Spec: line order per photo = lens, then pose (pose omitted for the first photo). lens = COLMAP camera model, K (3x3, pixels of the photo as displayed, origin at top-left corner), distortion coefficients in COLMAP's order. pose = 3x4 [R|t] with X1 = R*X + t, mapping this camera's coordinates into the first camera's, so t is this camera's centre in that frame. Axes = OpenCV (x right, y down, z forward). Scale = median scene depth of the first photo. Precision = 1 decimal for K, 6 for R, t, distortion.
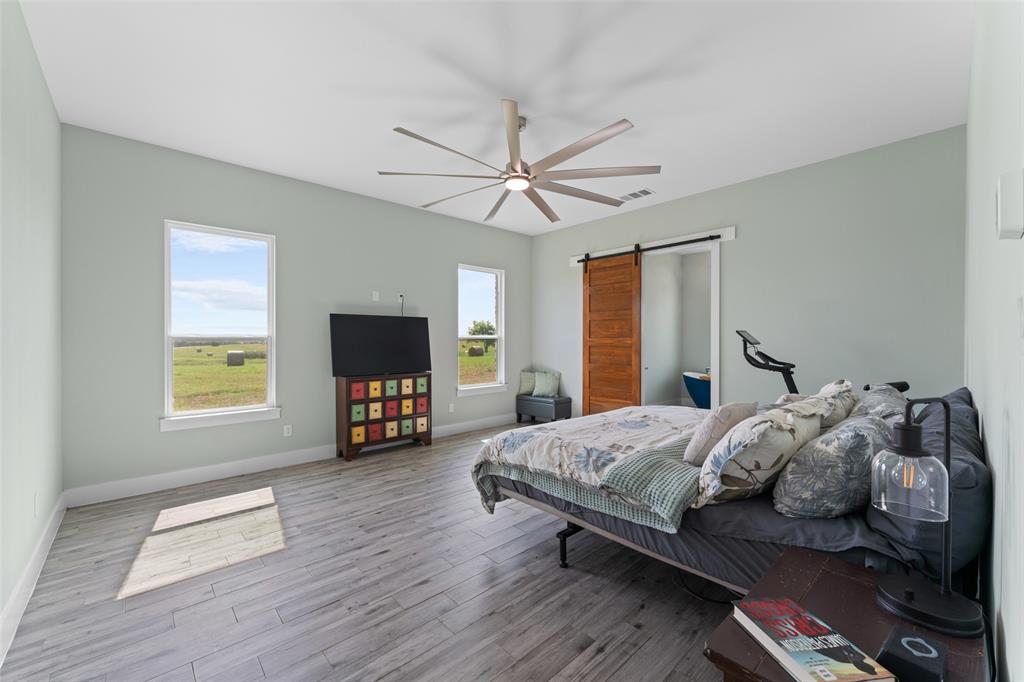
lens RADIAL K [[410.2, 0, 510.3], [0, 410.2, 340.9], [0, 0, 1]] dist [-0.002843, 0.000778]
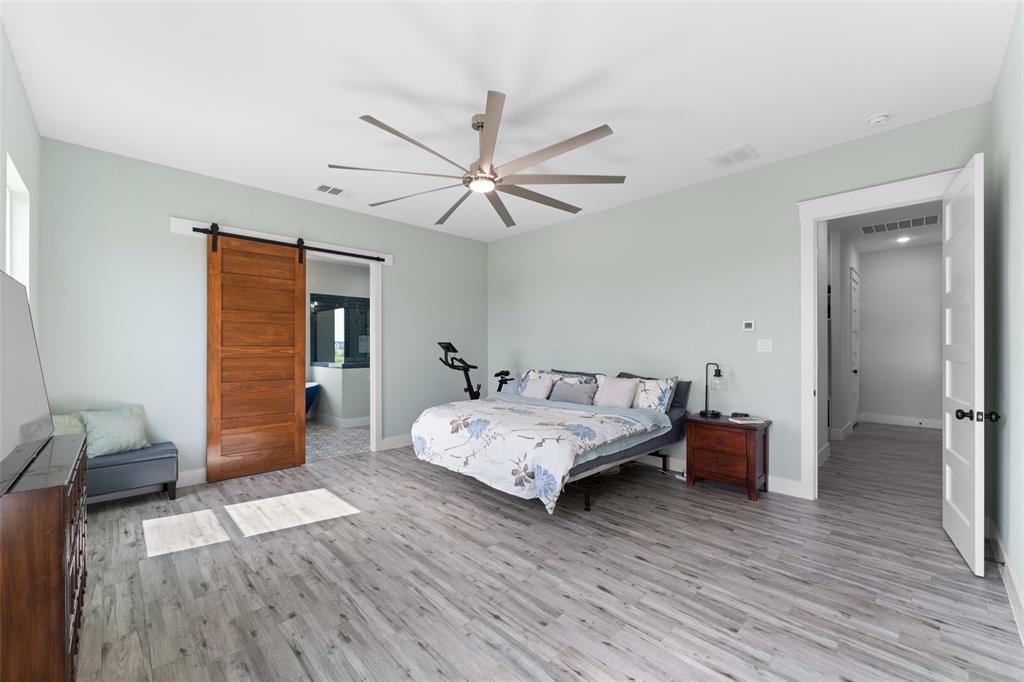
lens RADIAL K [[410.2, 0, 510.0], [0, 410.2, 347.6], [0, 0, 1]] dist [-0.002843, 0.000778]
pose [[-0.029329, 0.004569, 0.999559, -0.654231], [0.001759, 0.999988, -0.004520, -0.001358], [-0.999568, 0.001626, -0.029337, 0.673301]]
